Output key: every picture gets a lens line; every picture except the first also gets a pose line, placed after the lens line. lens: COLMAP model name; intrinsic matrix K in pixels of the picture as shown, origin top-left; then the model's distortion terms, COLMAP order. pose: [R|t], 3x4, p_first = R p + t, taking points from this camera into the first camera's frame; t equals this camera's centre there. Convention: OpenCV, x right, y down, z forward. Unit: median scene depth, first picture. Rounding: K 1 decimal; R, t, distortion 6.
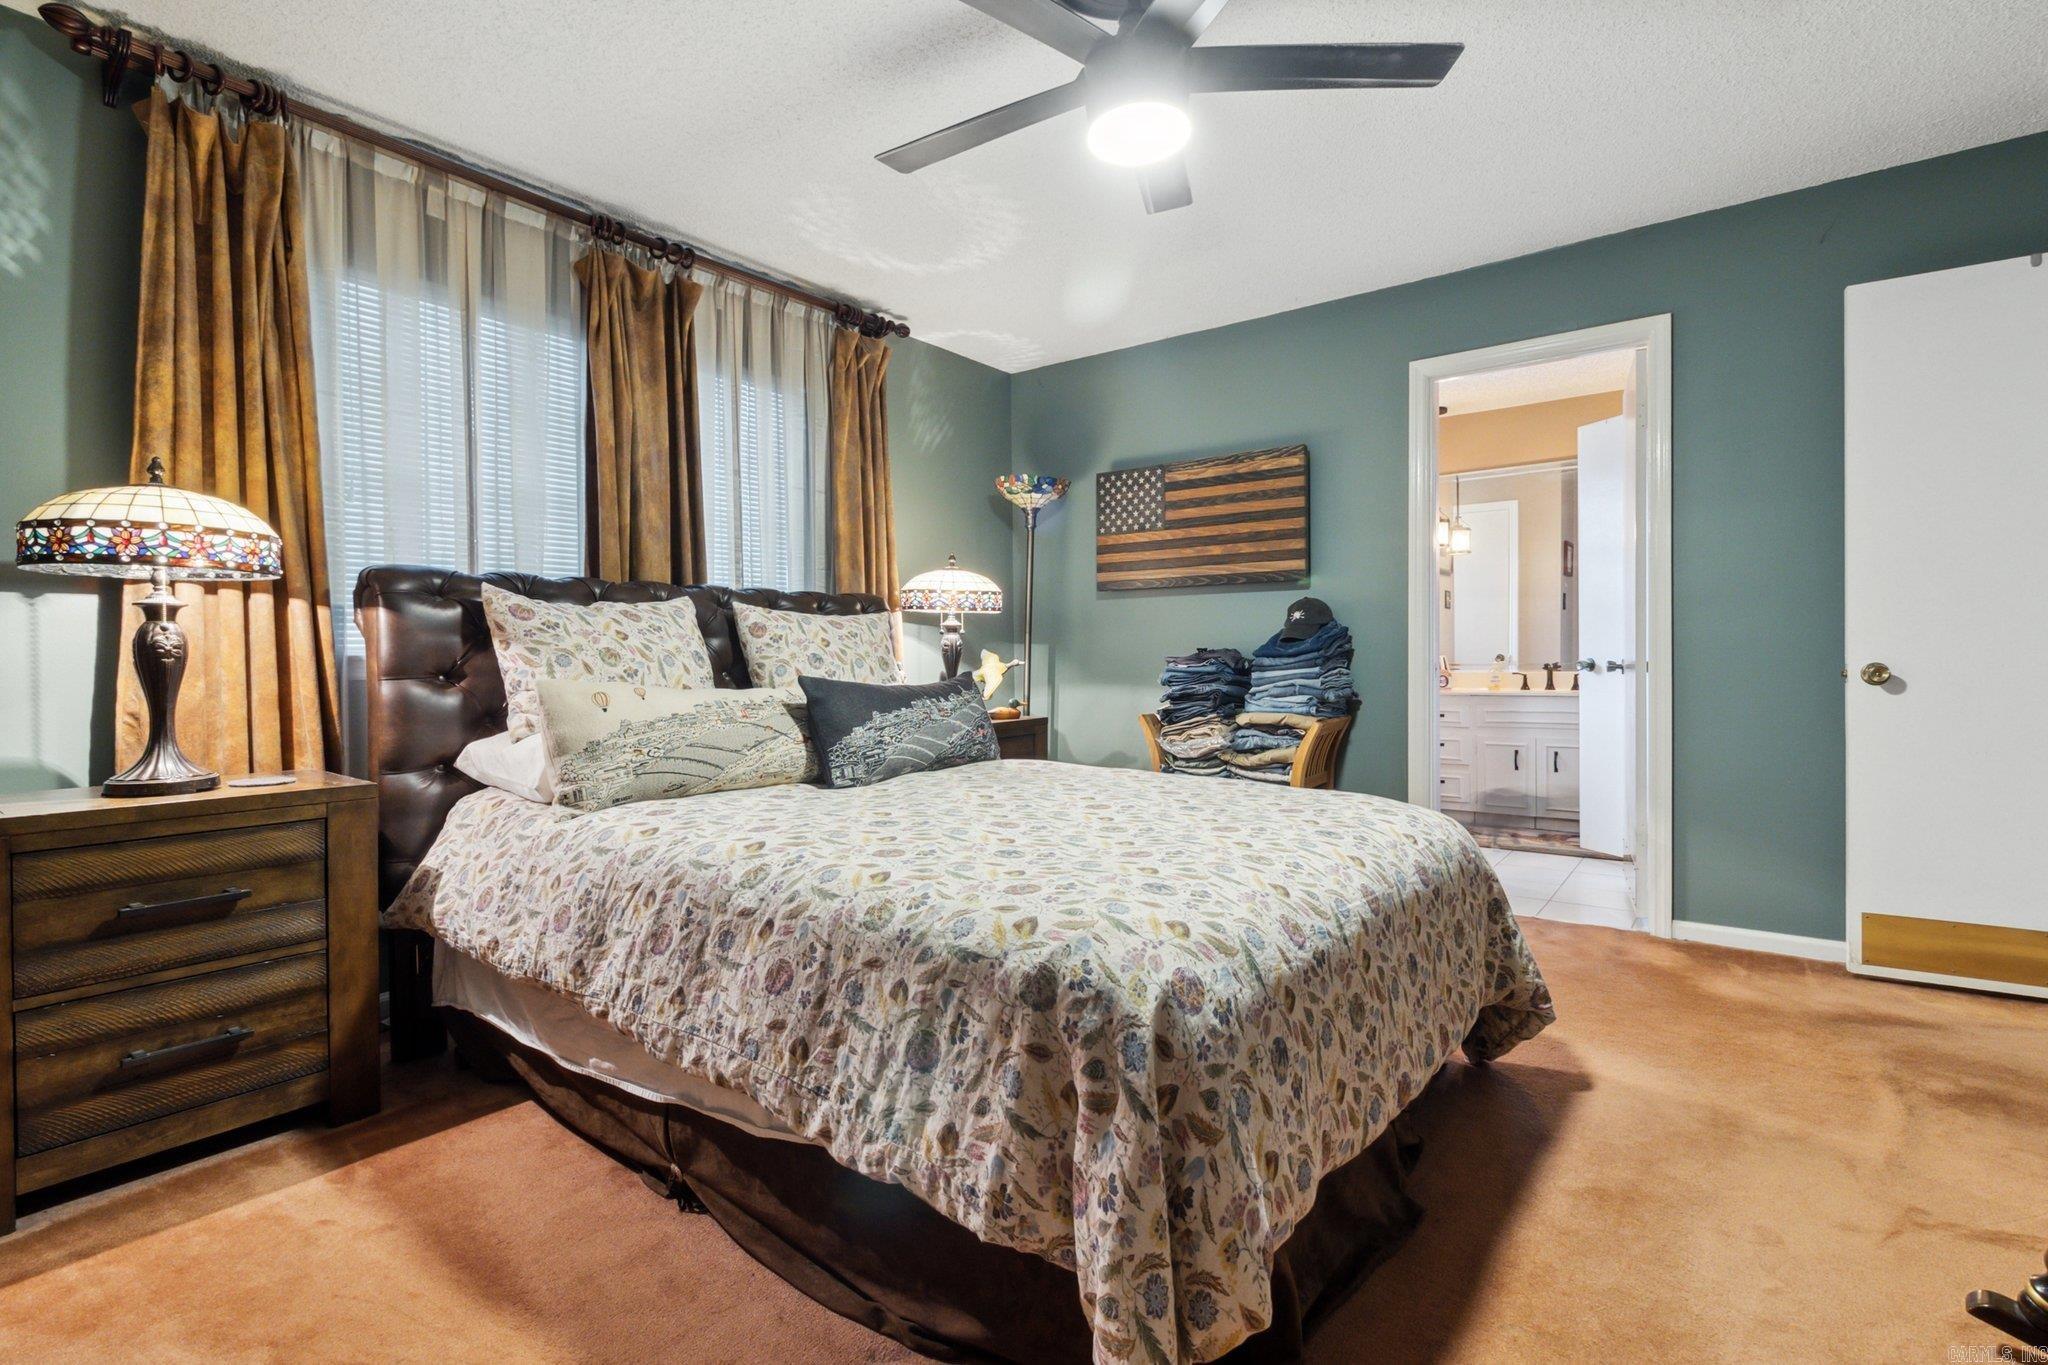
lens RADIAL K [[967.2, 0, 1024.0], [0, 967.2, 677.9], [0, 0, 1]] dist [0.009277, -0.000658]
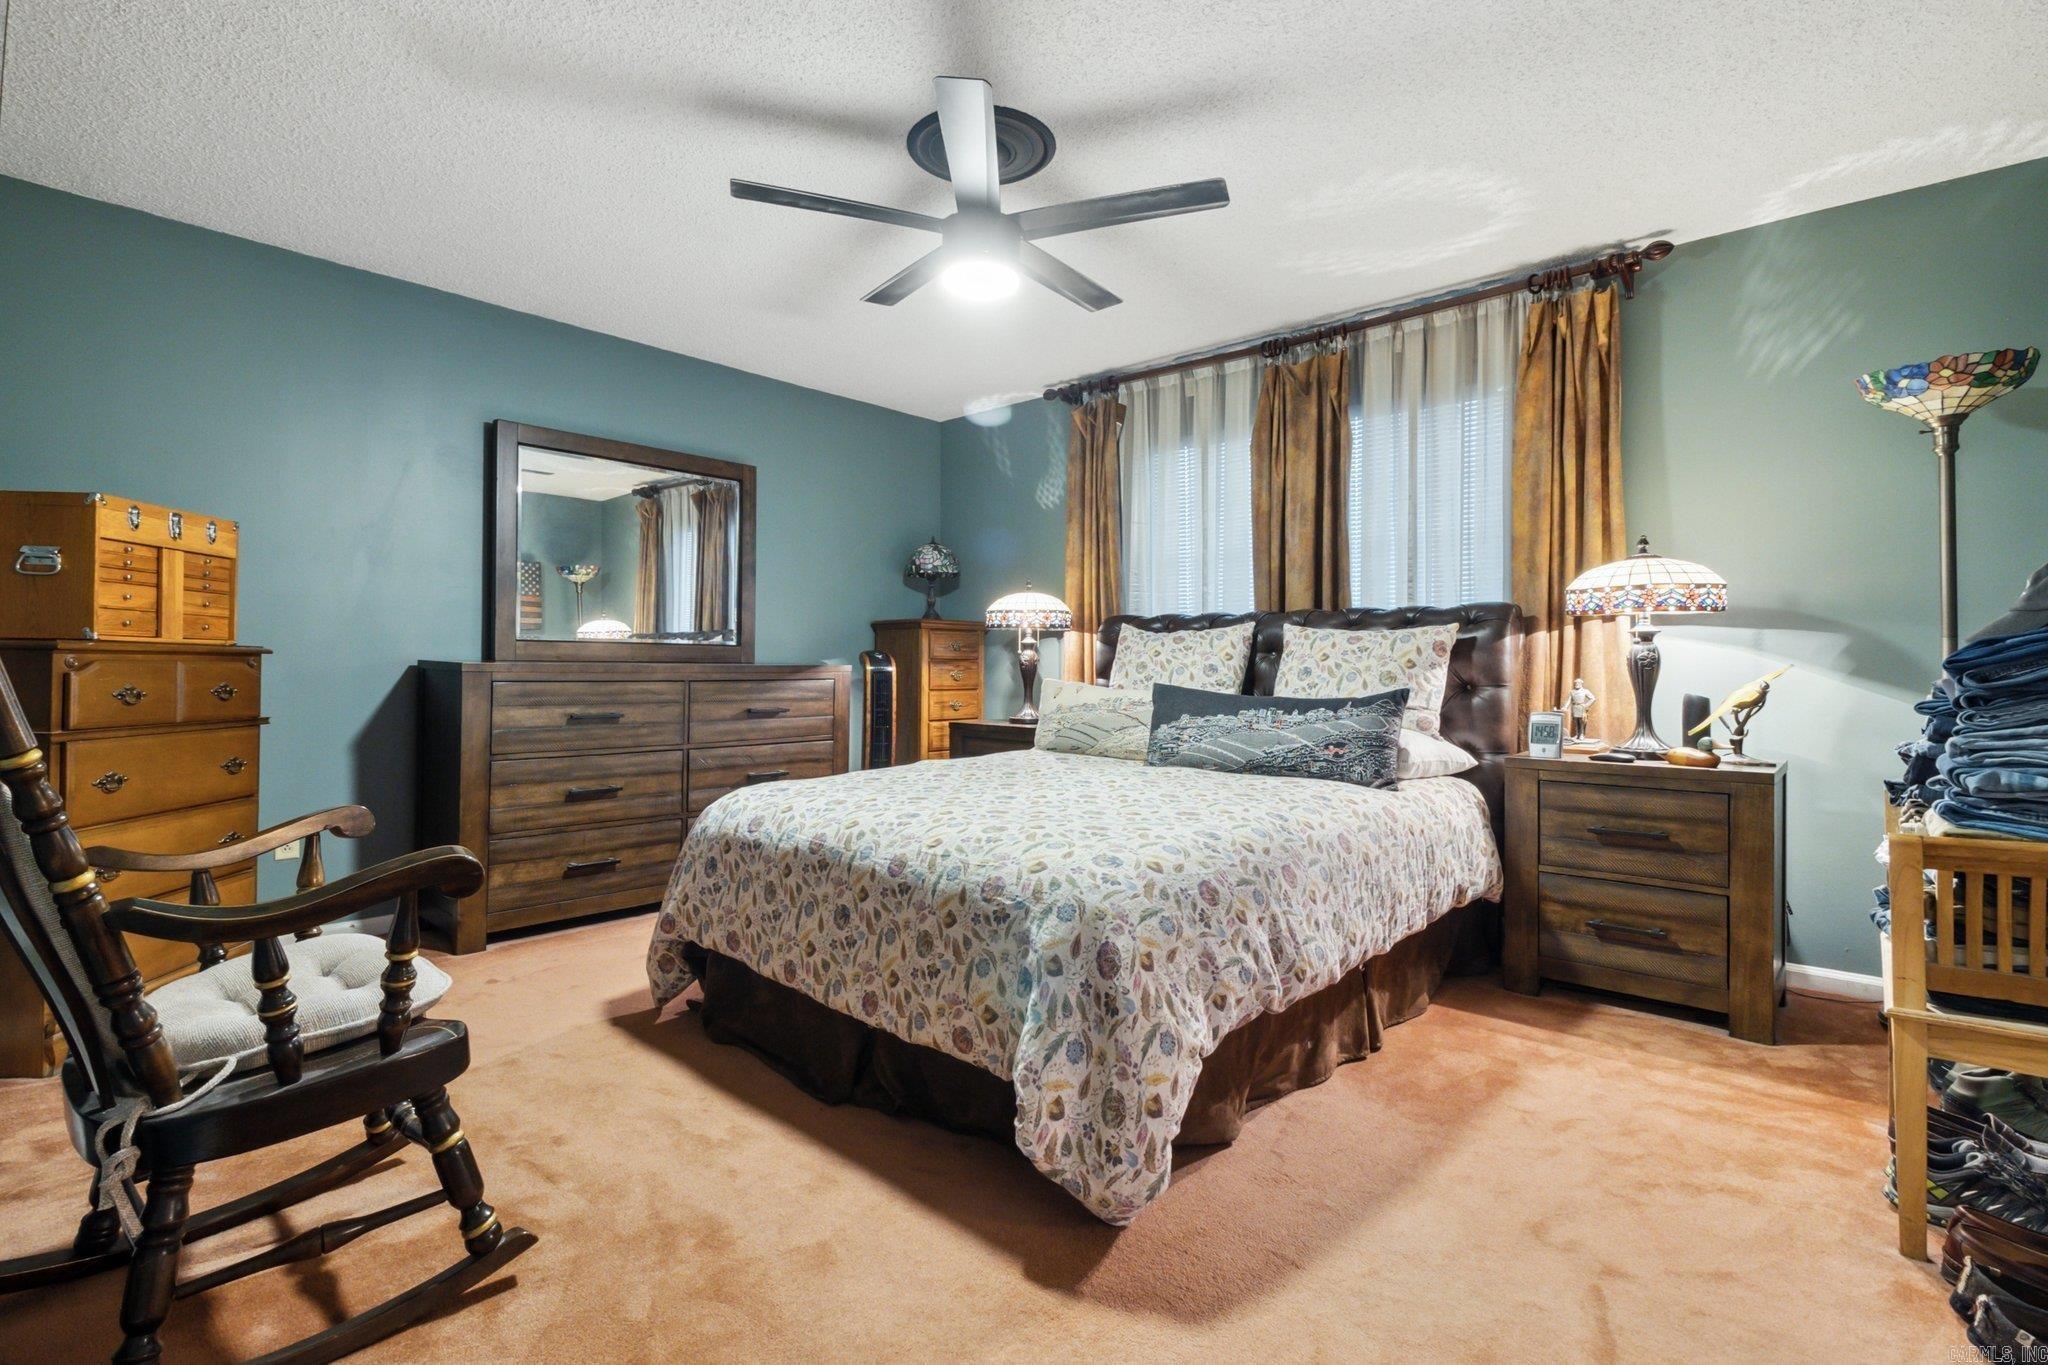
lens RADIAL K [[967.2, 0, 1032.0], [0, 967.2, 671.0], [0, 0, 1]] dist [0.009277, -0.000658]
pose [[-0.062740, 0.005990, -0.998012, 0.959932], [-0.035397, 0.999339, 0.008224, -0.019053], [0.997402, 0.035843, -0.062486, 0.799258]]
